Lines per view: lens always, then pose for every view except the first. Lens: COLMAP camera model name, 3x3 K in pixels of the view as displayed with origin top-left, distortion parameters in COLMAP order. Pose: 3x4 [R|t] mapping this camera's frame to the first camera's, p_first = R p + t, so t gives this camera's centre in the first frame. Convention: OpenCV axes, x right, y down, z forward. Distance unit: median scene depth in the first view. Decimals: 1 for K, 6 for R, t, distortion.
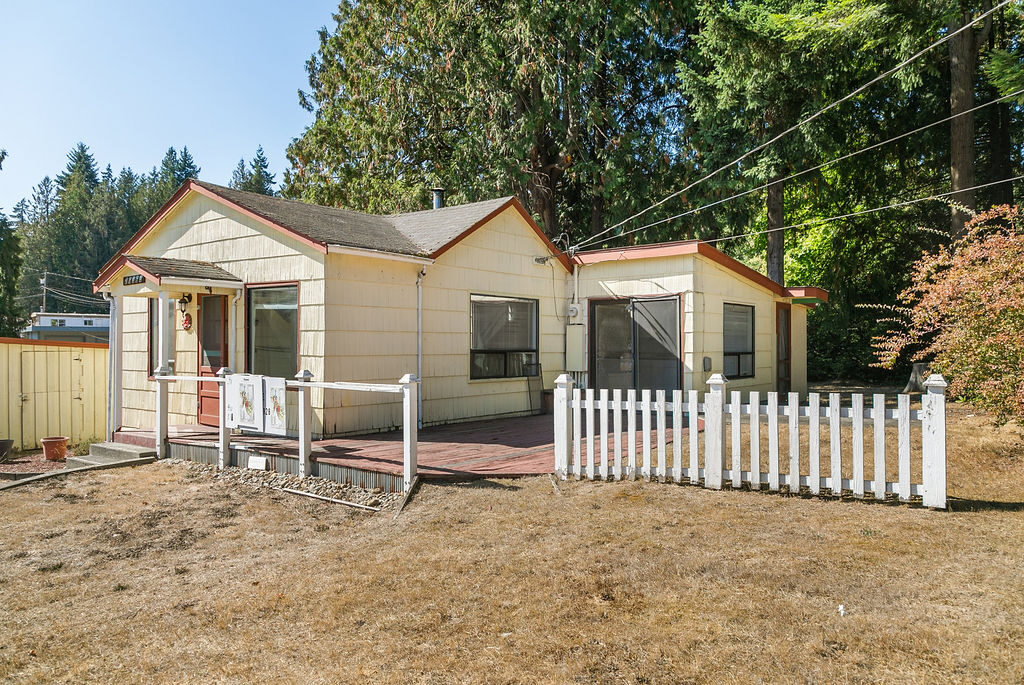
lens RADIAL K [[704.0, 0, 512.0], [0, 704.0, 342.5], [0, 0, 1]] dist [0.010313, 0.003013]
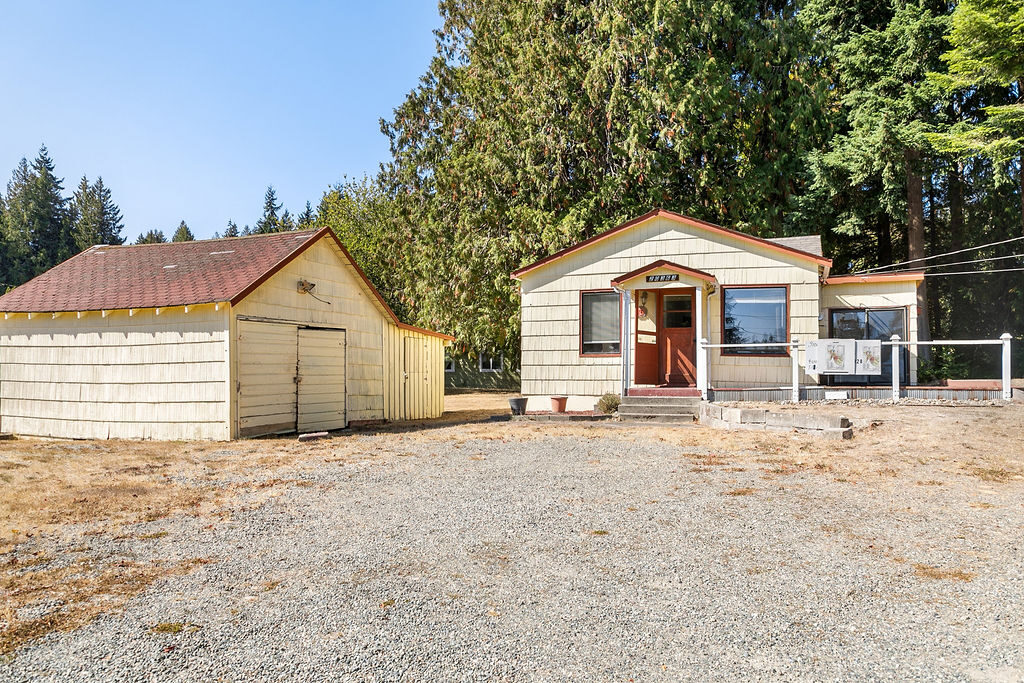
lens RADIAL K [[704.0, 0, 512.0], [0, 704.0, 341.5], [0, 0, 1]] dist [0.010313, 0.003013]
pose [[0.950152, 0.021243, 0.311064, -1.020087], [-0.006391, 0.998794, -0.048686, 0.086559], [-0.311723, 0.044272, 0.949141, -0.184606]]
